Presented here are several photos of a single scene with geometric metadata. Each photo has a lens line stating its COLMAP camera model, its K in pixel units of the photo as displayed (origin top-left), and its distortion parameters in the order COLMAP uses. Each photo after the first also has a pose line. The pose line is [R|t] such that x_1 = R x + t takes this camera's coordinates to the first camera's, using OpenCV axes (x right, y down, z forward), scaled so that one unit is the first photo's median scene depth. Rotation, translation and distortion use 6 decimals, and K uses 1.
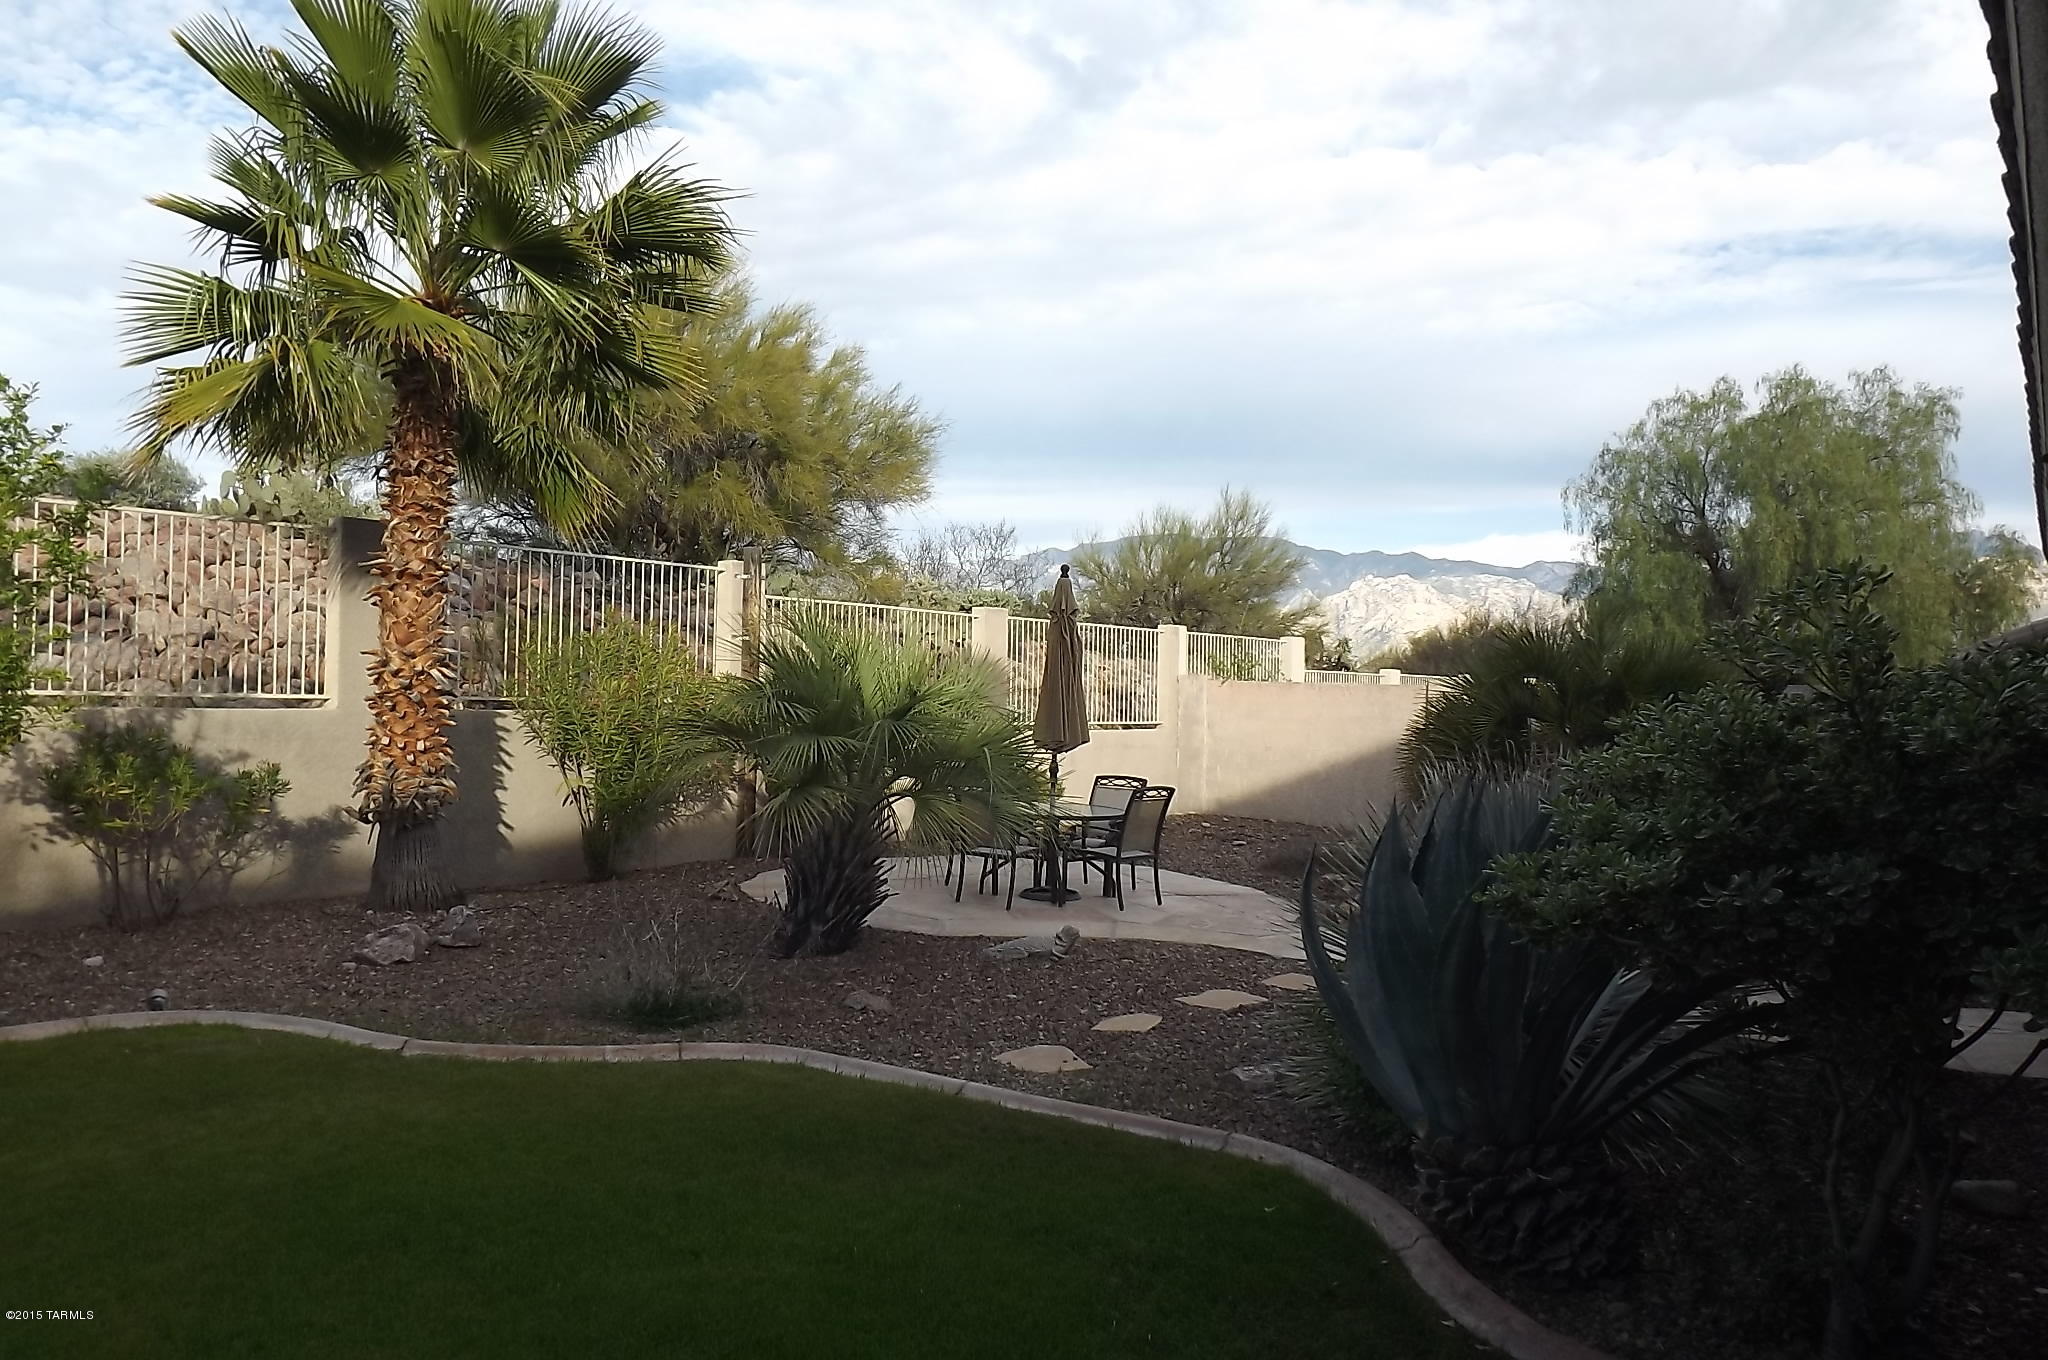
lens RADIAL K [[1420.6, 0, 1024.0], [0, 1420.6, 680.0], [0, 0, 1]] dist [-0.063096, 0.019129]
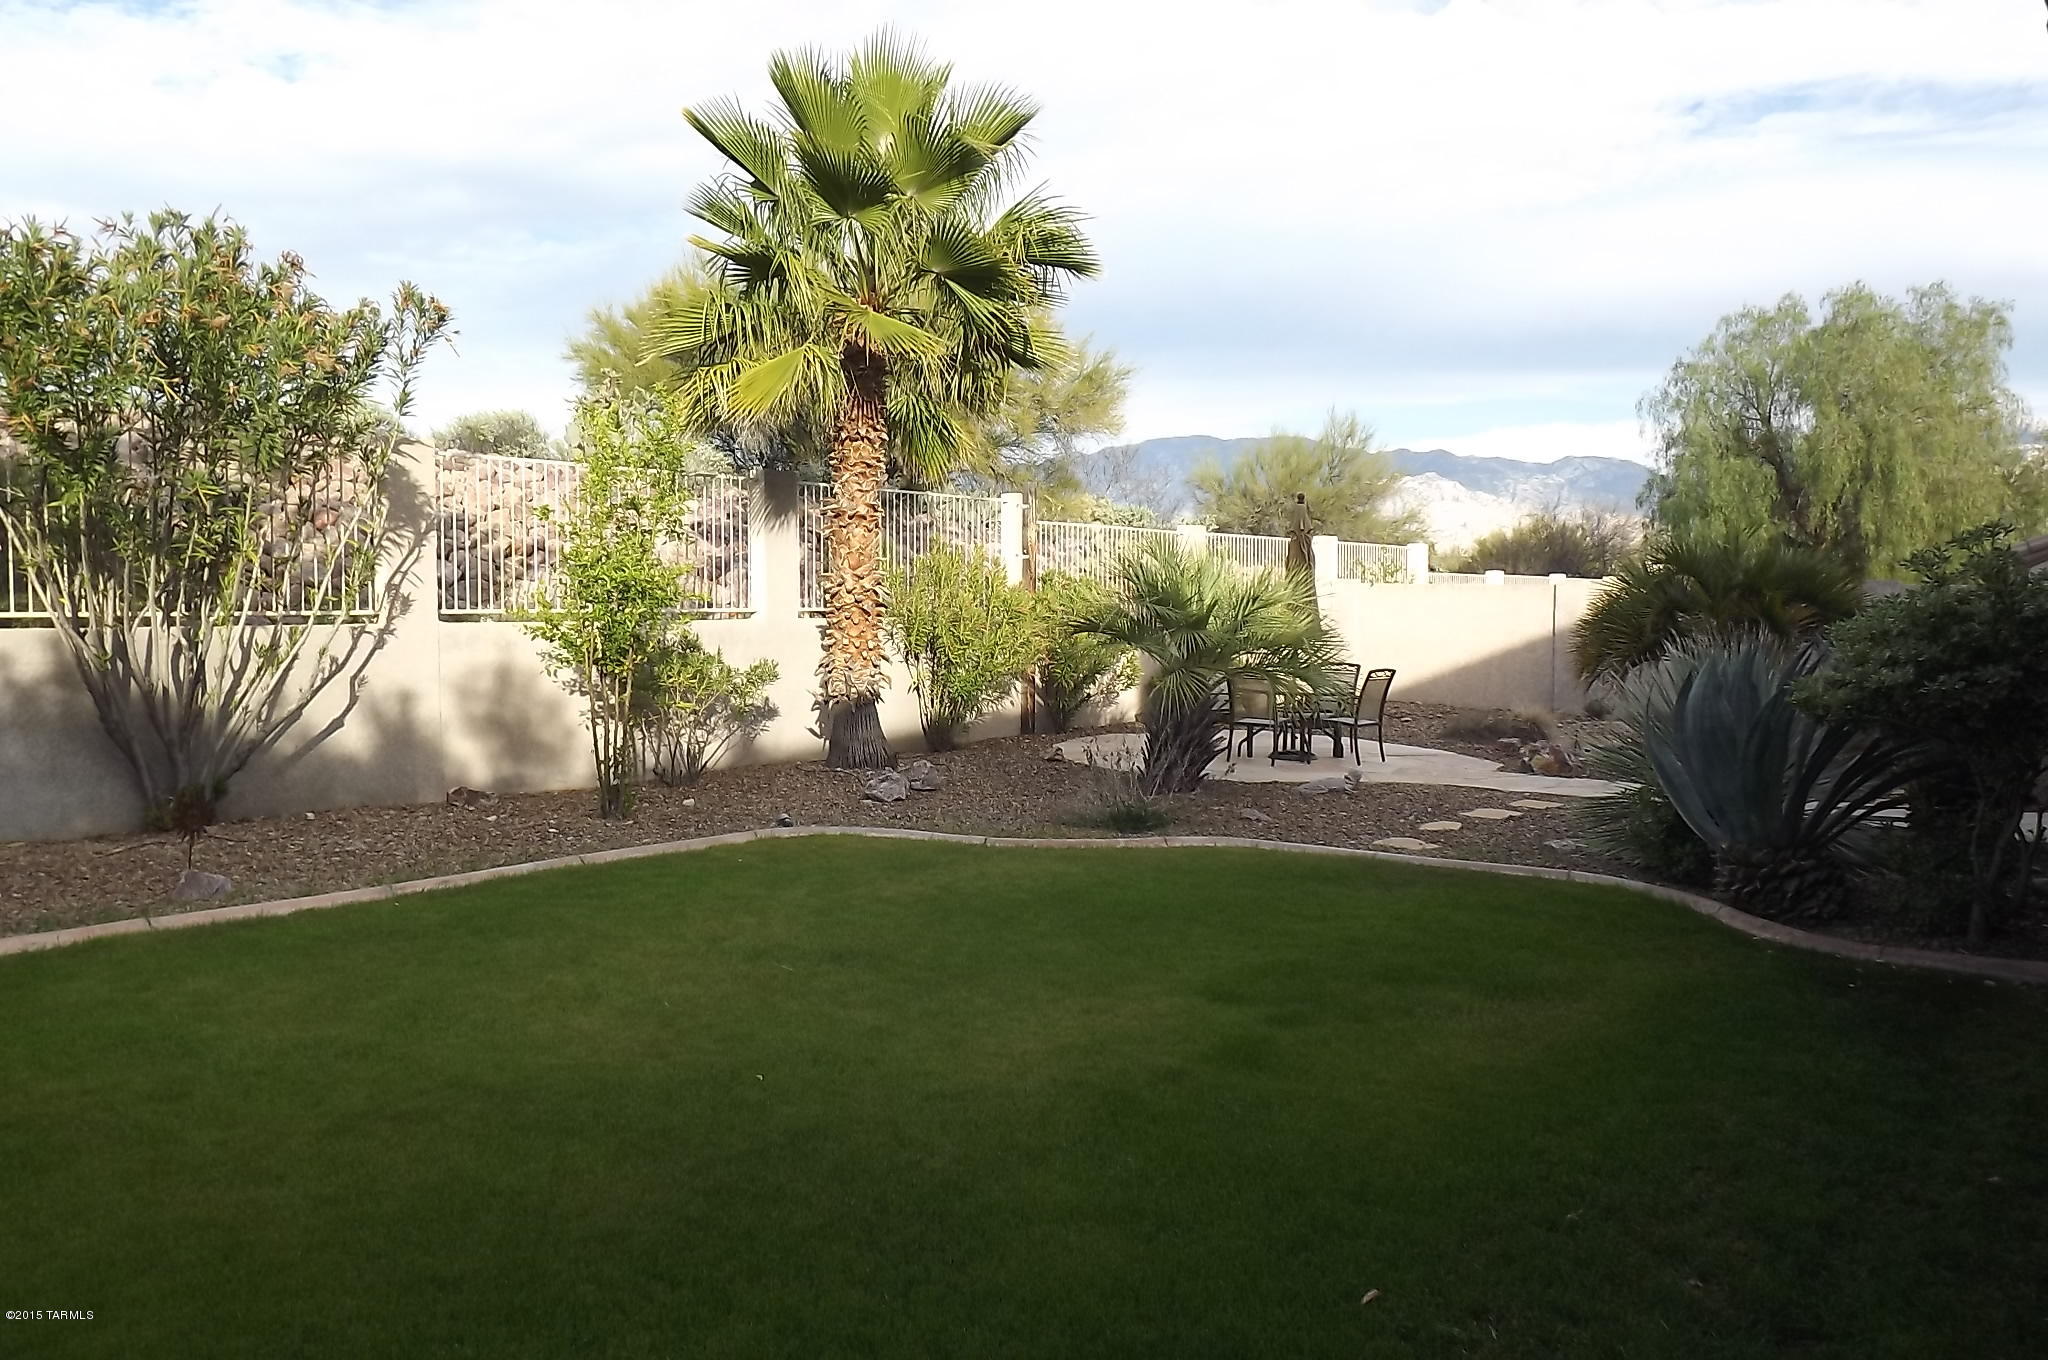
lens RADIAL K [[1415.6, 0, 1041.5], [0, 1415.6, 671.0], [0, 0, 1]] dist [-0.056434, 0.025261]
pose [[0.999775, -0.018920, -0.009595, -0.188152], [0.019463, 0.998004, 0.060079, -0.004365], [0.008439, -0.060252, 0.998148, -0.250000]]
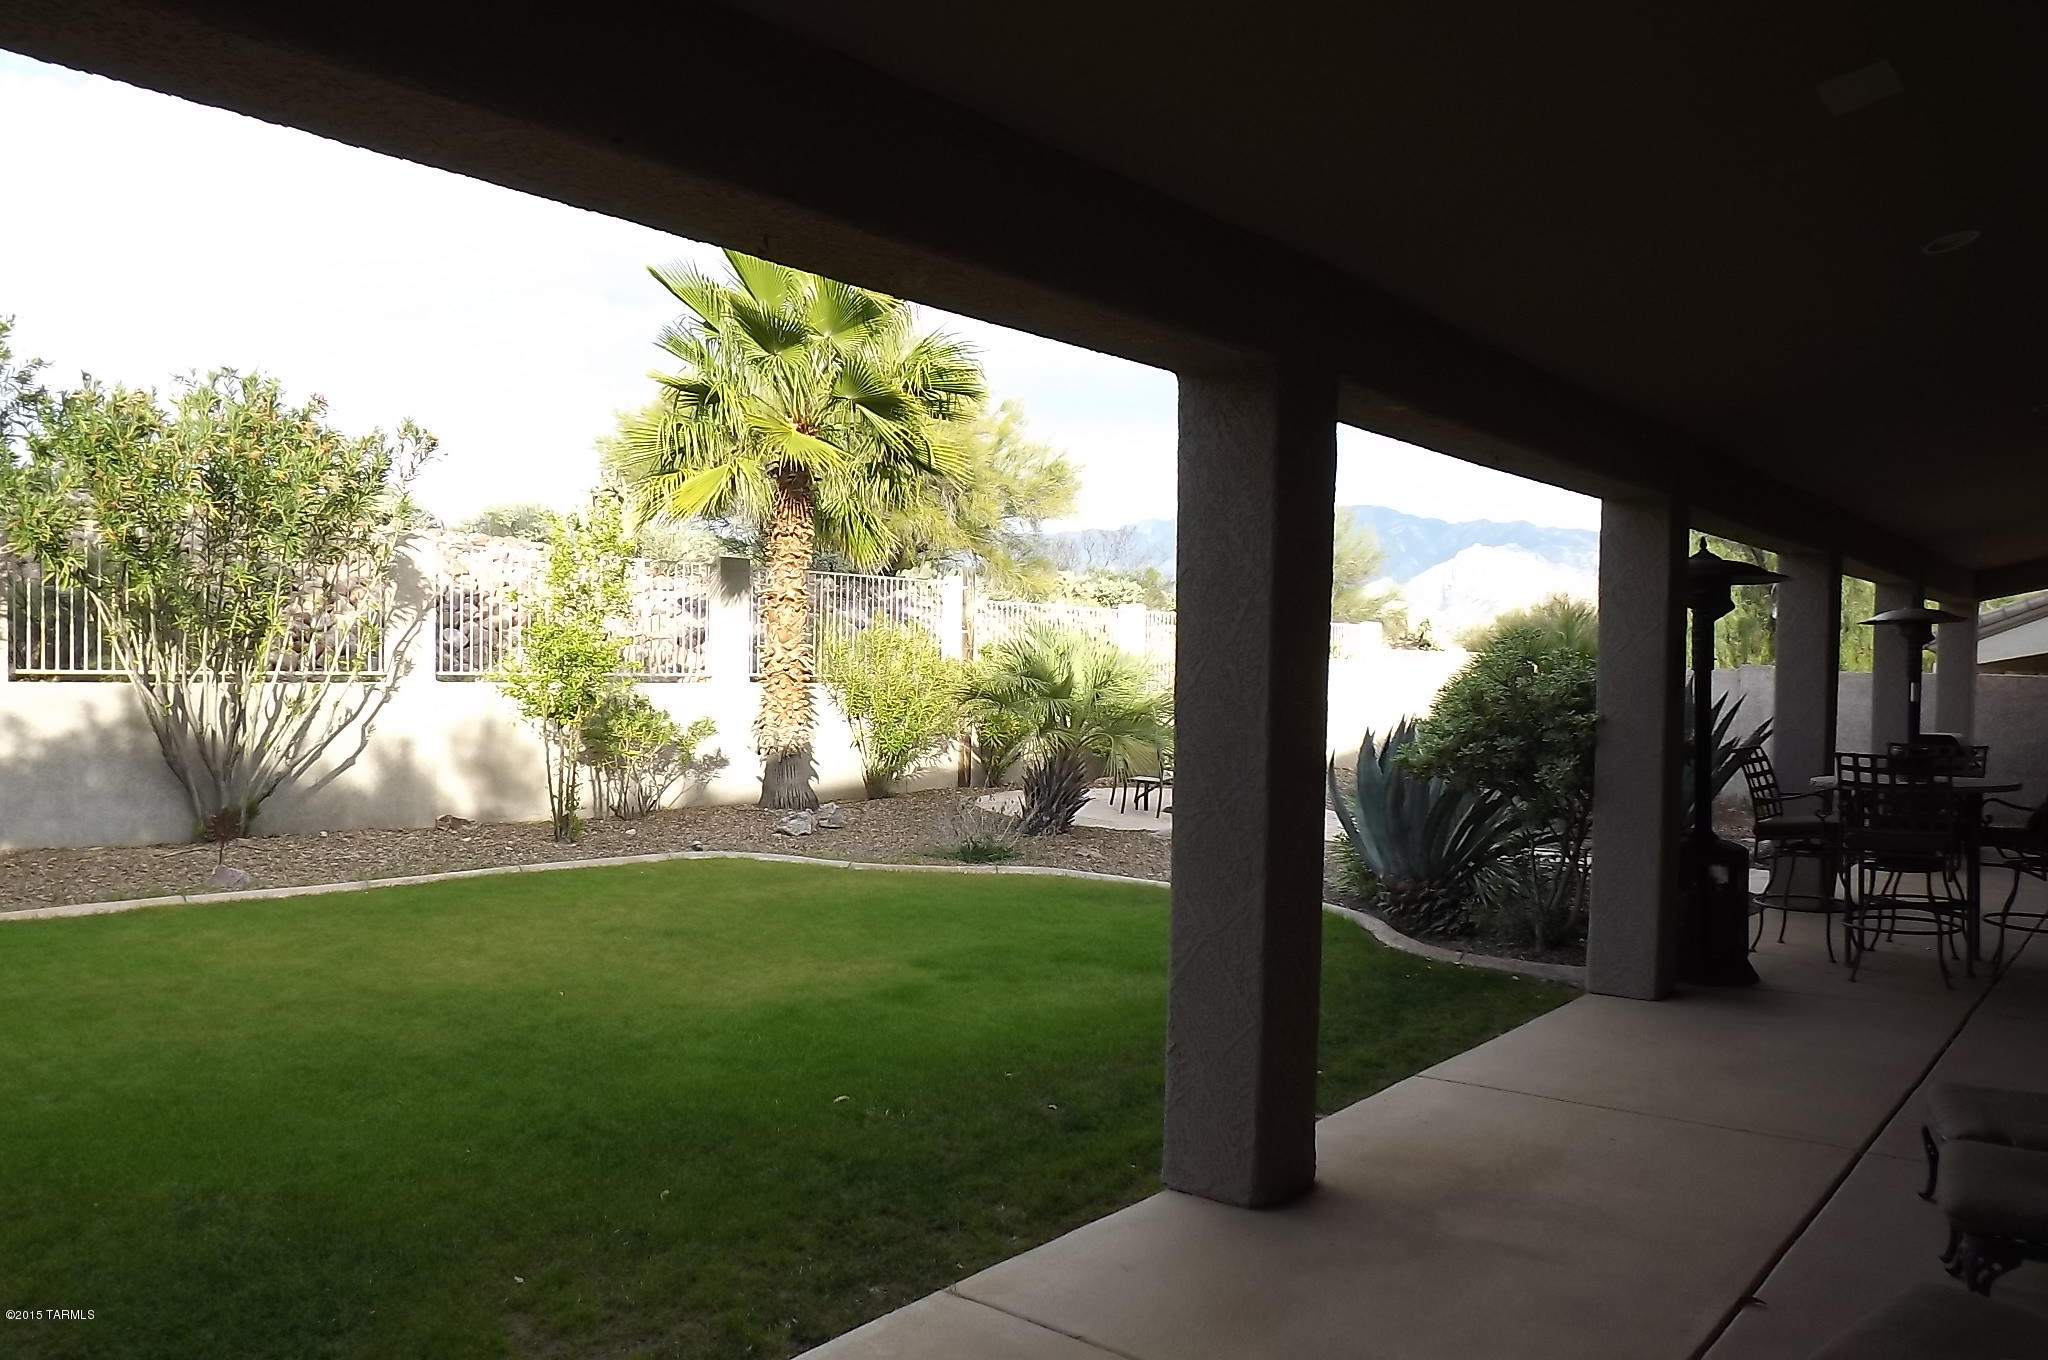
lens RADIAL K [[1415.8, 0, 1020.6], [0, 1415.8, 701.7], [0, 0, 1]] dist [-0.025593, 0.003234]
pose [[0.997245, -0.002620, -0.074136, -0.040365], [0.005348, 0.999315, 0.036623, -0.011760], [0.073990, -0.036919, 0.996575, -0.431316]]
